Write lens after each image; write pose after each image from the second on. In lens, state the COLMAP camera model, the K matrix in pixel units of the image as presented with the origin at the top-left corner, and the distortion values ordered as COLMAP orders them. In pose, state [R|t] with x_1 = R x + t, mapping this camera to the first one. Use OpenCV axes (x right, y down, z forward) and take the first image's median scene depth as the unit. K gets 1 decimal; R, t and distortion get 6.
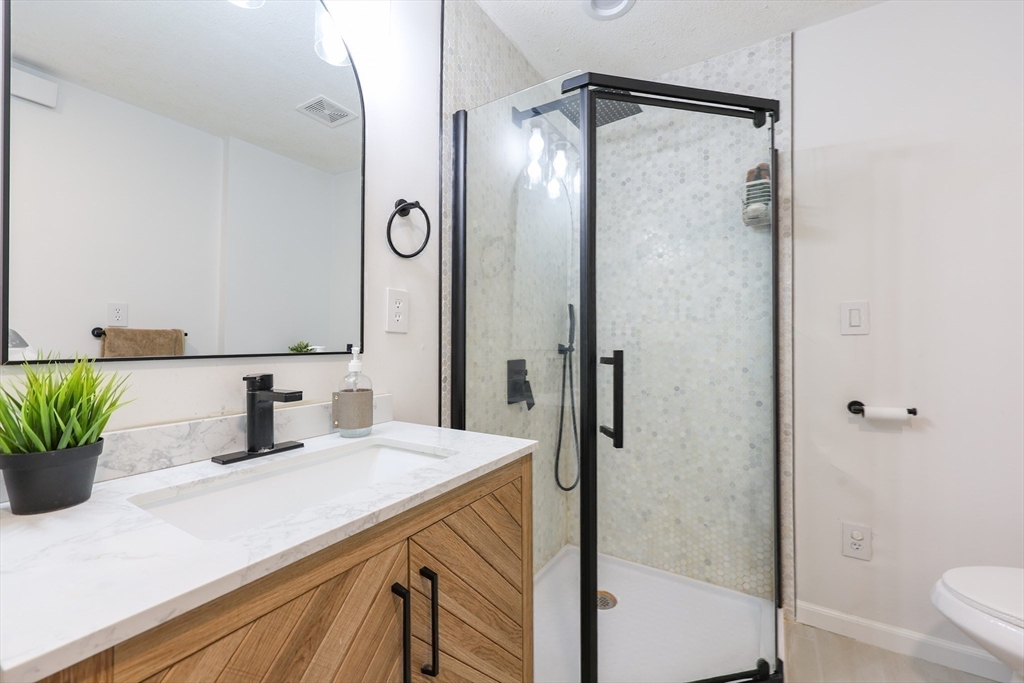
lens RADIAL K [[425.2, 0, 491.4], [0, 425.2, 340.8], [0, 0, 1]] dist [-0.001524, 0.000247]
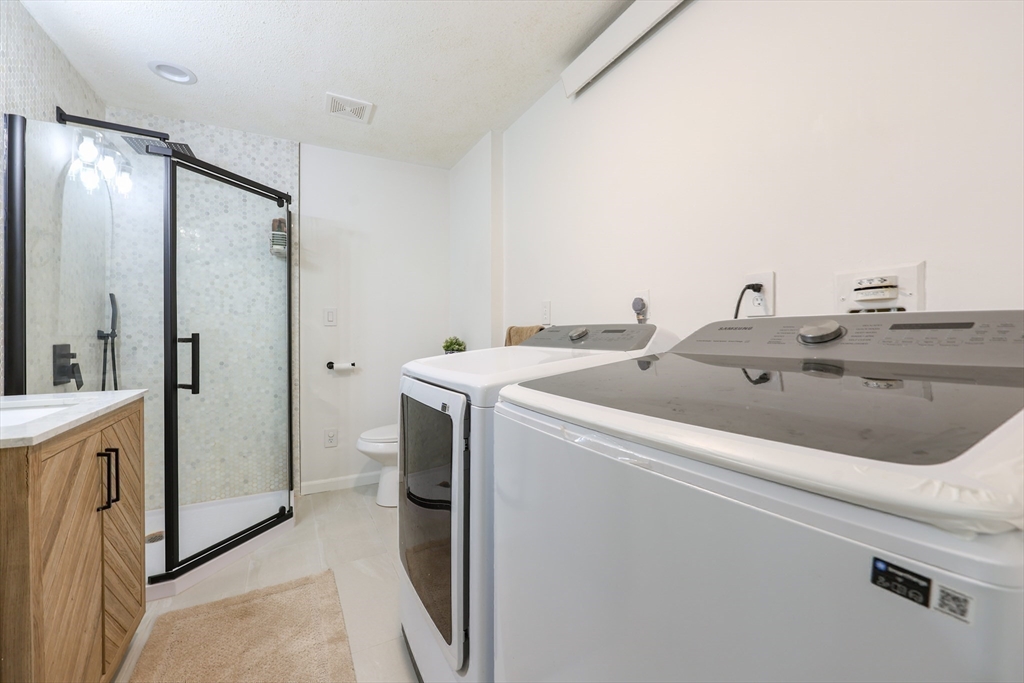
lens RADIAL K [[425.2, 0, 511.6], [0, 425.2, 336.4], [0, 0, 1]] dist [-0.001524, 0.000247]
pose [[0.486199, -0.006372, 0.873825, -0.328938], [-0.006902, 0.999914, 0.011132, 0.004746], [-0.873821, -0.011443, 0.486113, -0.515698]]
